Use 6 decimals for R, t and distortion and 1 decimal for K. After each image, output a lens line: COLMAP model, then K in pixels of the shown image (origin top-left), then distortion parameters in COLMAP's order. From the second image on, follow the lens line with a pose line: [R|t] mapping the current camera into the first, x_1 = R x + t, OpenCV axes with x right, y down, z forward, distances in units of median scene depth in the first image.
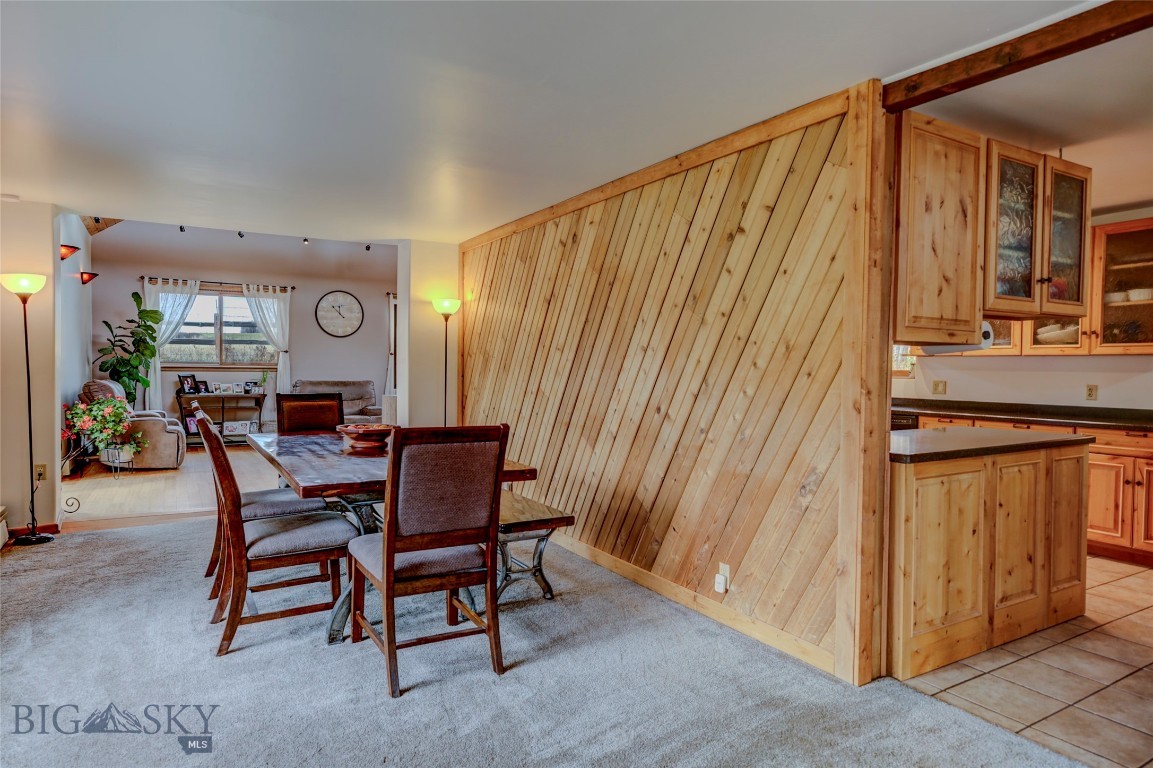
lens RADIAL K [[687.2, 0, 576.5], [0, 687.2, 384.0], [0, 0, 1]] dist [0.004023, 0.001171]
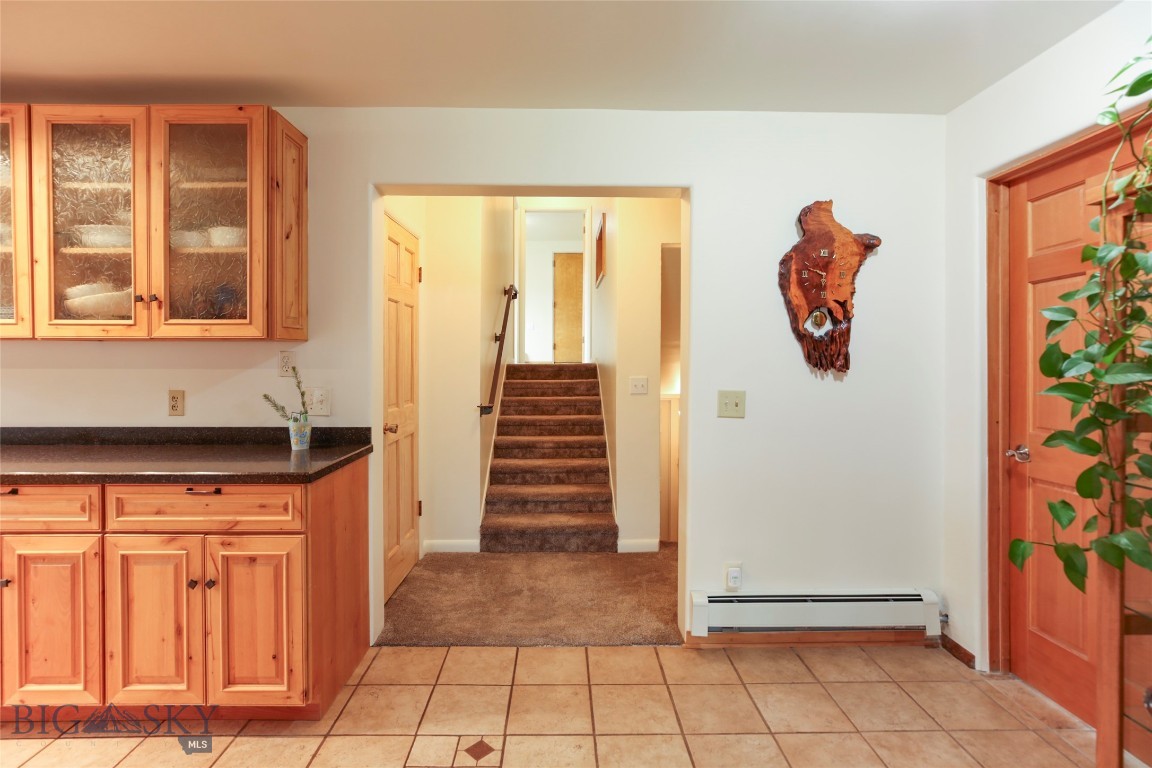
lens RADIAL K [[581.4, 0, 573.9], [0, 581.4, 362.3], [0, 0, 1]] dist [-0.020865, -0.000184]
pose [[0.497535, -0.020090, 0.867211, 0.503602], [0.025158, 0.999645, 0.008724, -0.018969], [-0.867079, 0.017477, 0.497864, 0.470189]]
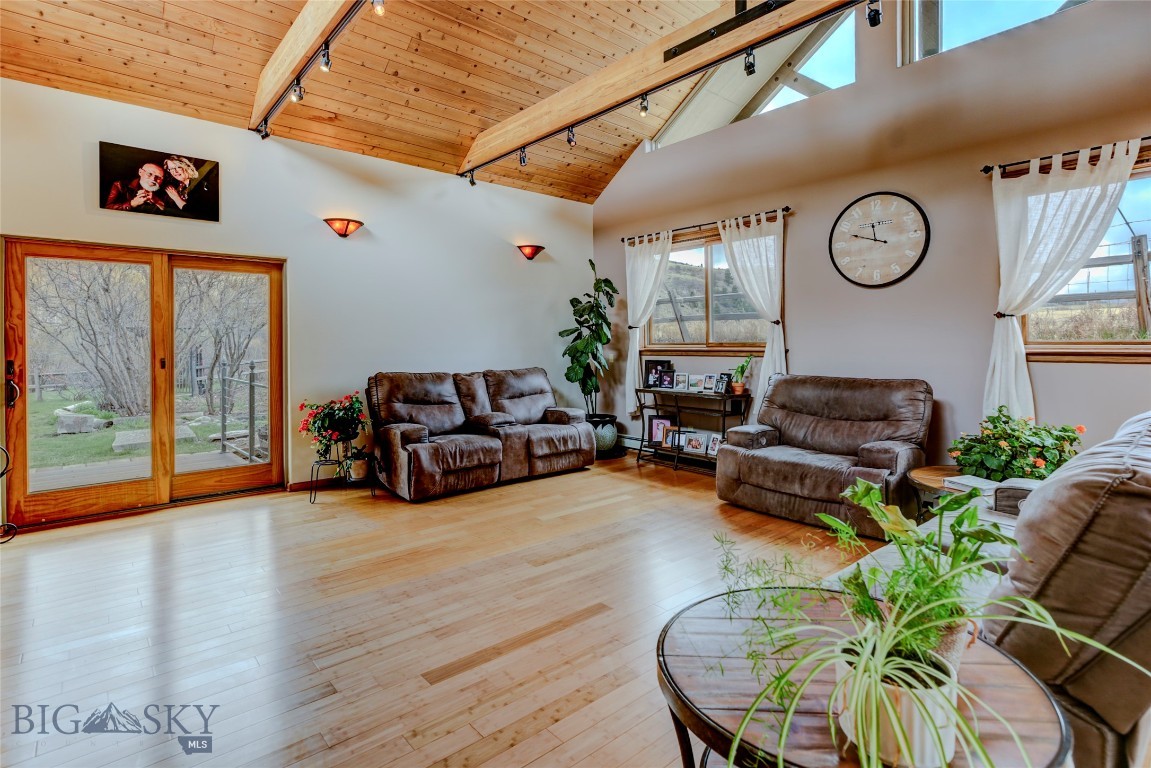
lens RADIAL K [[569.7, 0, 573.8], [0, 569.7, 341.0], [0, 0, 1]] dist [-0.013290, 0.009494]
pose [[0.174391, -0.014505, -0.984570, 0.037940], [-0.009974, 0.999814, -0.016496, -0.048387], [0.984626, 0.012697, 0.174214, 1.650282]]
